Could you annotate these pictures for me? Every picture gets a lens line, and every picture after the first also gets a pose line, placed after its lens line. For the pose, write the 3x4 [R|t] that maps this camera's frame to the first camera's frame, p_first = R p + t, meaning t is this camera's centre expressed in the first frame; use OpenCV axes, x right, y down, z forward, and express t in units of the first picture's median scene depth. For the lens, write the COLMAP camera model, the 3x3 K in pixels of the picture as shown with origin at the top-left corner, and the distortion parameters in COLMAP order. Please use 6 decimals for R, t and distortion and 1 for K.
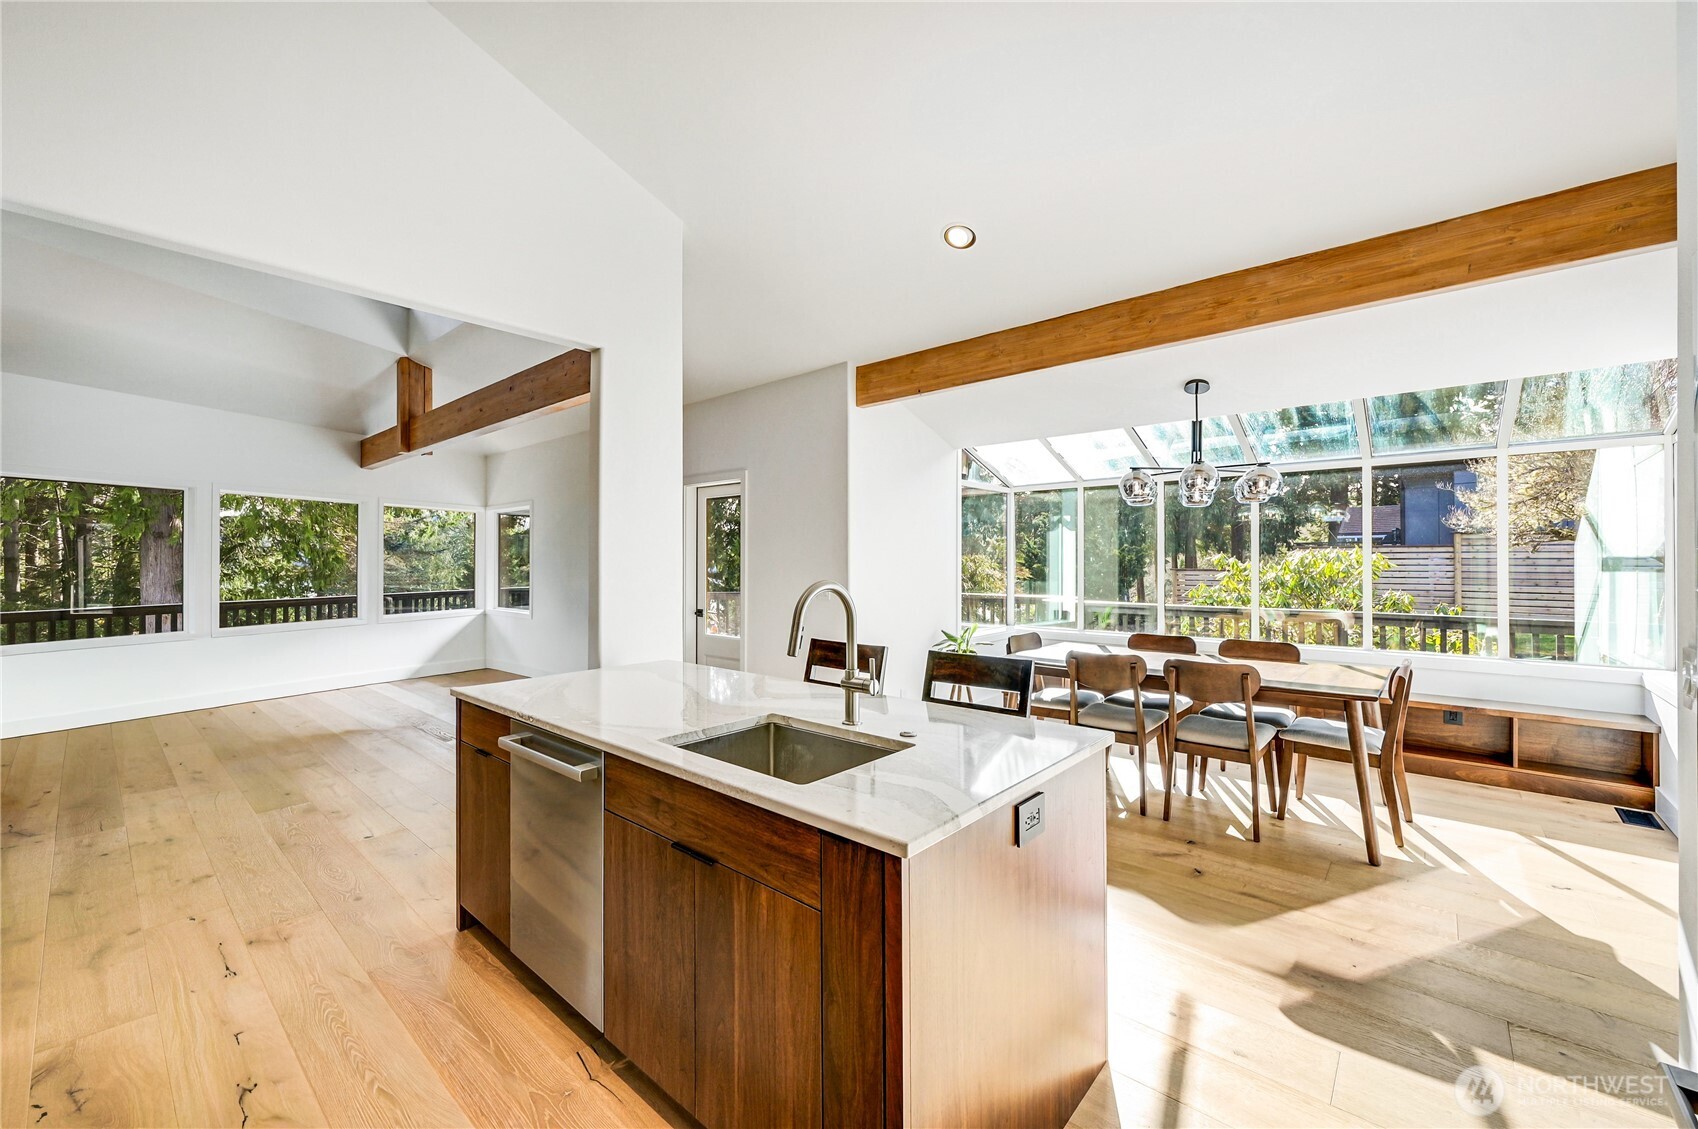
lens RADIAL K [[666.8, 0, 842.7], [0, 666.8, 550.4], [0, 0, 1]] dist [0.015792, 0.000039]
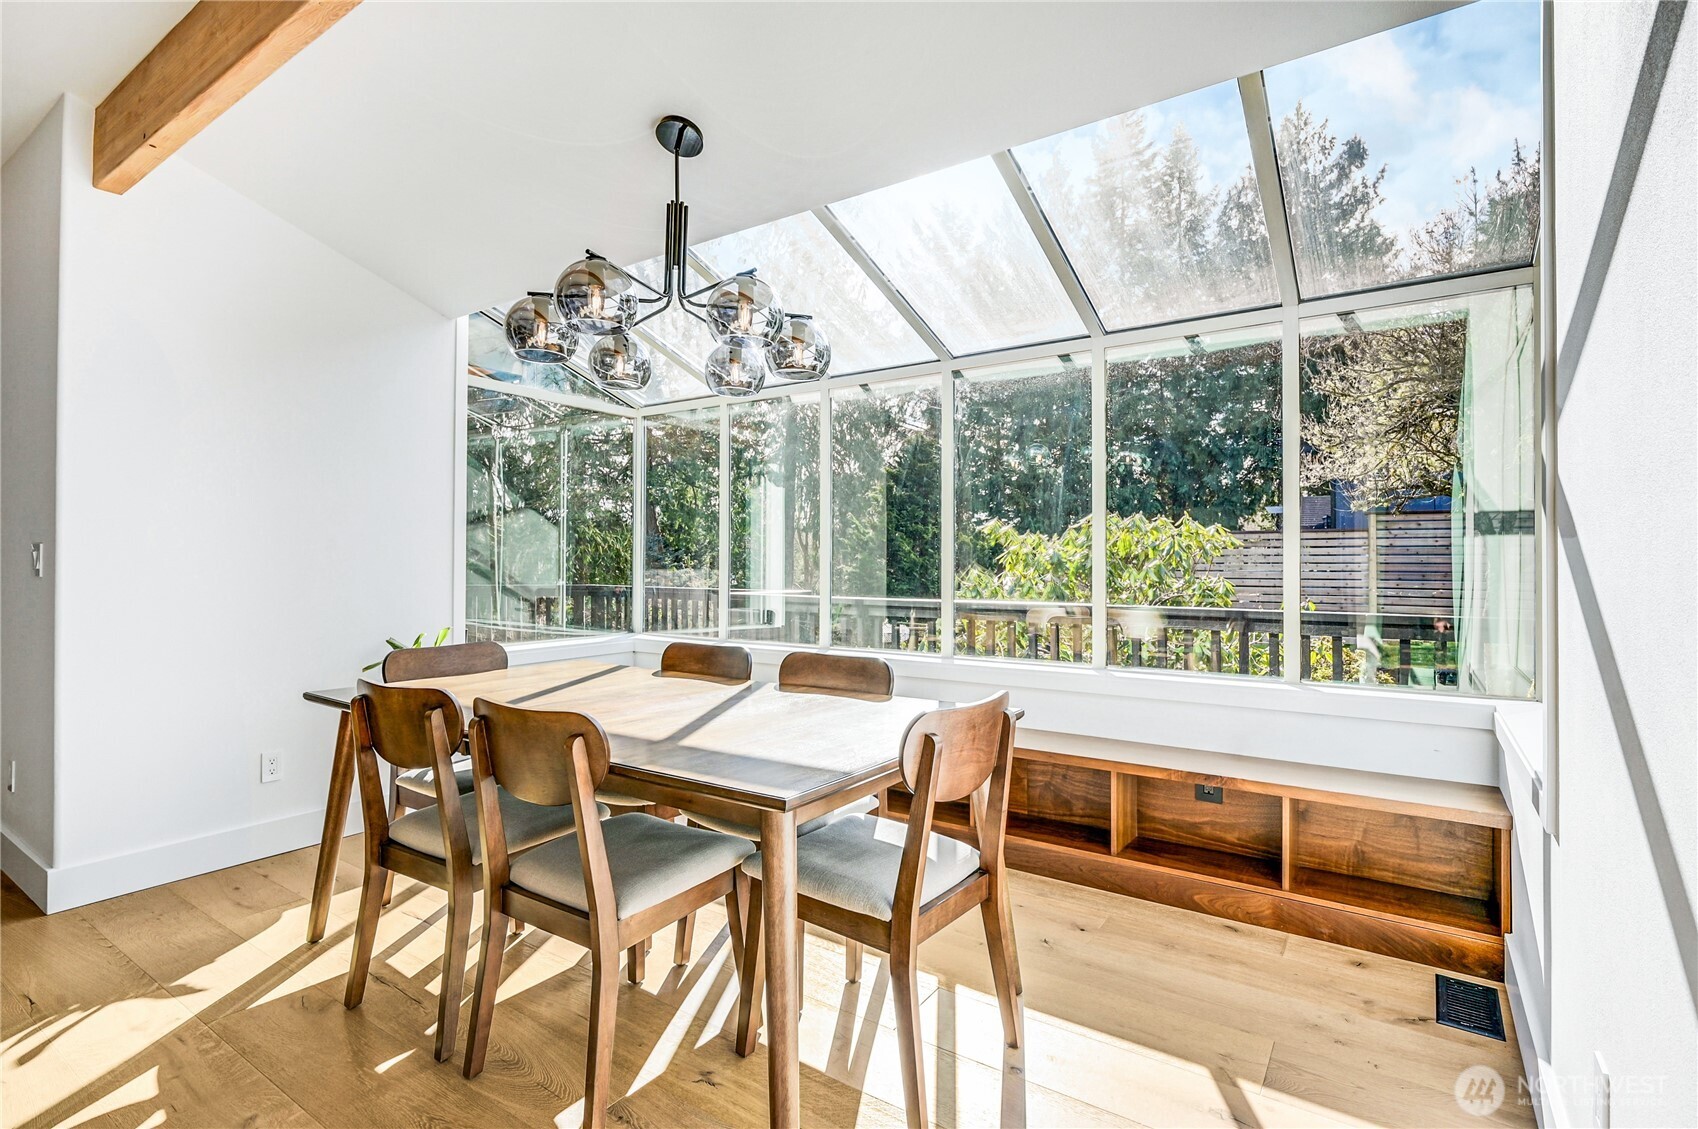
lens RADIAL K [[745.3, 0, 857.6], [0, 745.3, 563.0], [0, 0, 1]] dist [-0.000325, 0.001106]
pose [[0.997342, 0.004791, 0.072701, 0.617467], [-0.005535, 0.999934, 0.010033, 0.061639], [-0.072648, -0.010409, 0.997303, 0.448209]]
